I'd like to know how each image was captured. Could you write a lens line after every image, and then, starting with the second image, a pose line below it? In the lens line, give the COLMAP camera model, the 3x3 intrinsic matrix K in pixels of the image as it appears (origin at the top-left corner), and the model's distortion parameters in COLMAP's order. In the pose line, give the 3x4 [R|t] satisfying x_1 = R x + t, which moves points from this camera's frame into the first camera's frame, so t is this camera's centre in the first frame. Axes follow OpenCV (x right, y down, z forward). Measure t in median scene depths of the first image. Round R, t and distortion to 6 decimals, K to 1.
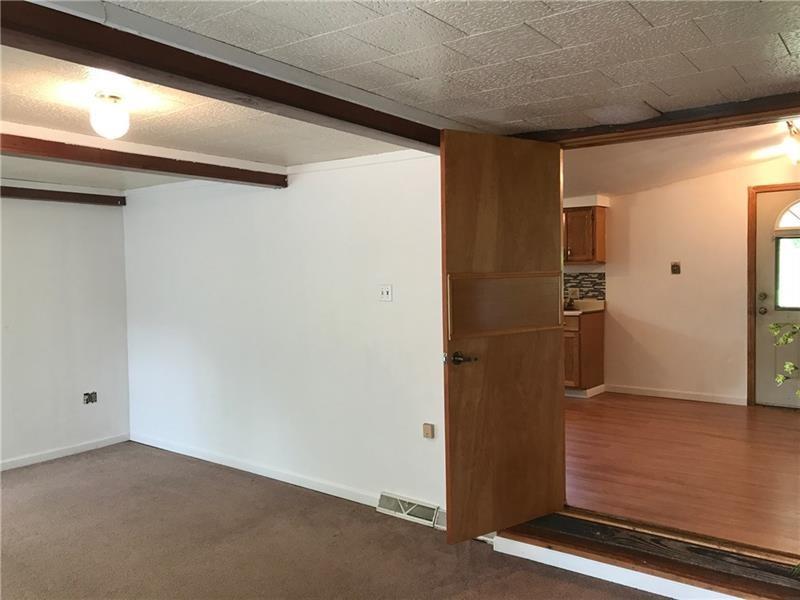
lens RADIAL K [[654.0, 0, 401.4], [0, 654.0, 300.4], [0, 0, 1]] dist [0.062075, -0.082896]
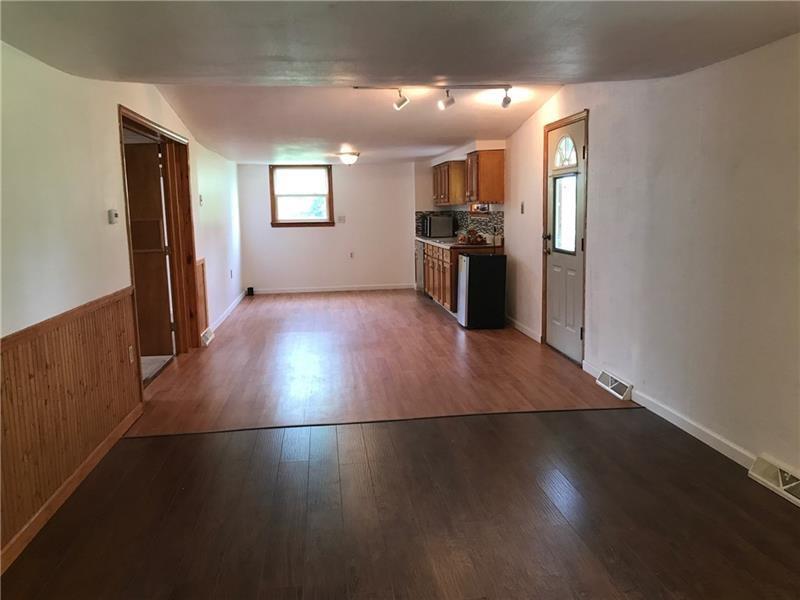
lens RADIAL K [[654.0, 0, 388.9], [0, 654.0, 289.4], [0, 0, 1]] dist [0.062075, -0.082896]
pose [[0.689929, 0.094044, -0.717742, 0.962793], [-0.035180, 0.994709, 0.096517, -0.012304], [0.723022, -0.041339, 0.689587, 0.116902]]
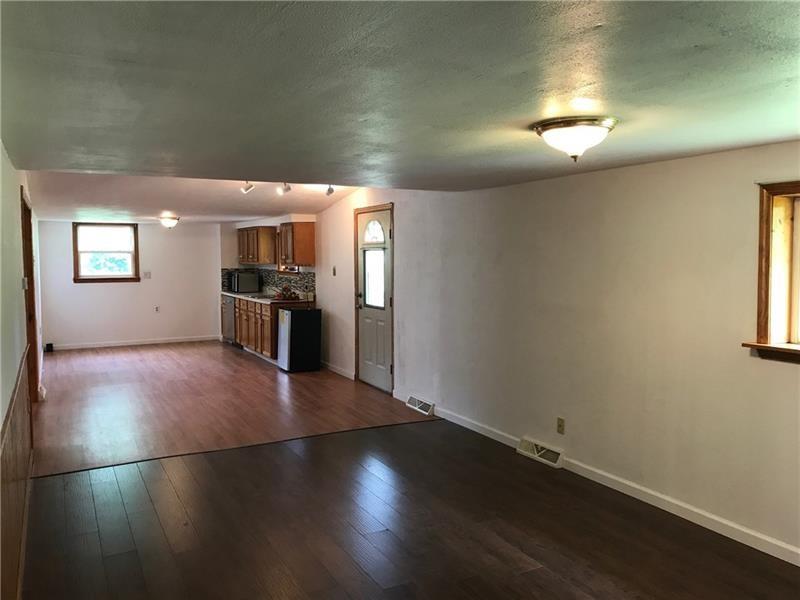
lens RADIAL K [[654.0, 0, 385.0], [0, 654.0, 286.4], [0, 0, 1]] dist [0.062075, -0.082896]
pose [[0.902671, 0.037072, -0.428731, 0.989454], [-0.038843, 0.999235, 0.004622, -0.026704], [0.428574, 0.012481, 0.903421, -0.107936]]
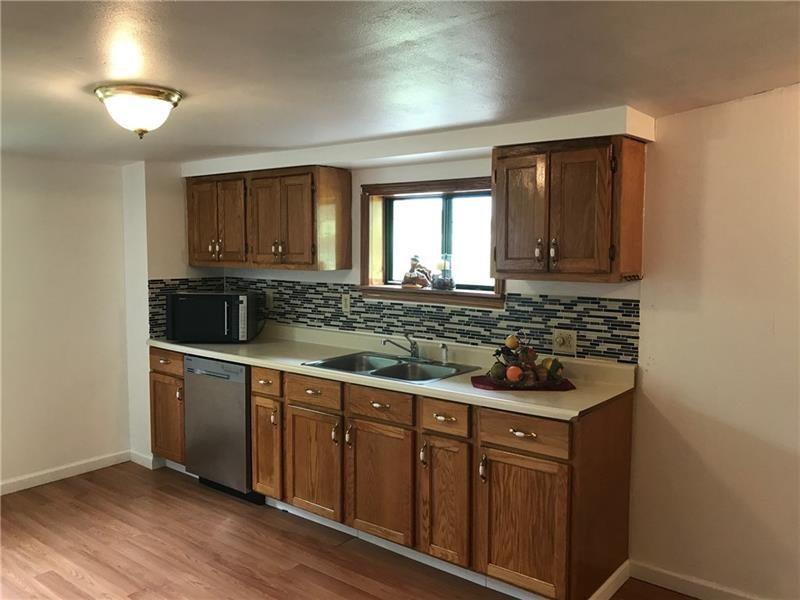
lens RADIAL K [[654.0, 0, 401.0], [0, 654.0, 295.0], [0, 0, 1]] dist [0.062075, -0.082896]
pose [[0.999572, 0.021953, -0.019329, 0.166118], [-0.021597, 0.999597, 0.018448, -0.050160], [0.019726, -0.018023, 0.999643, 0.577423]]
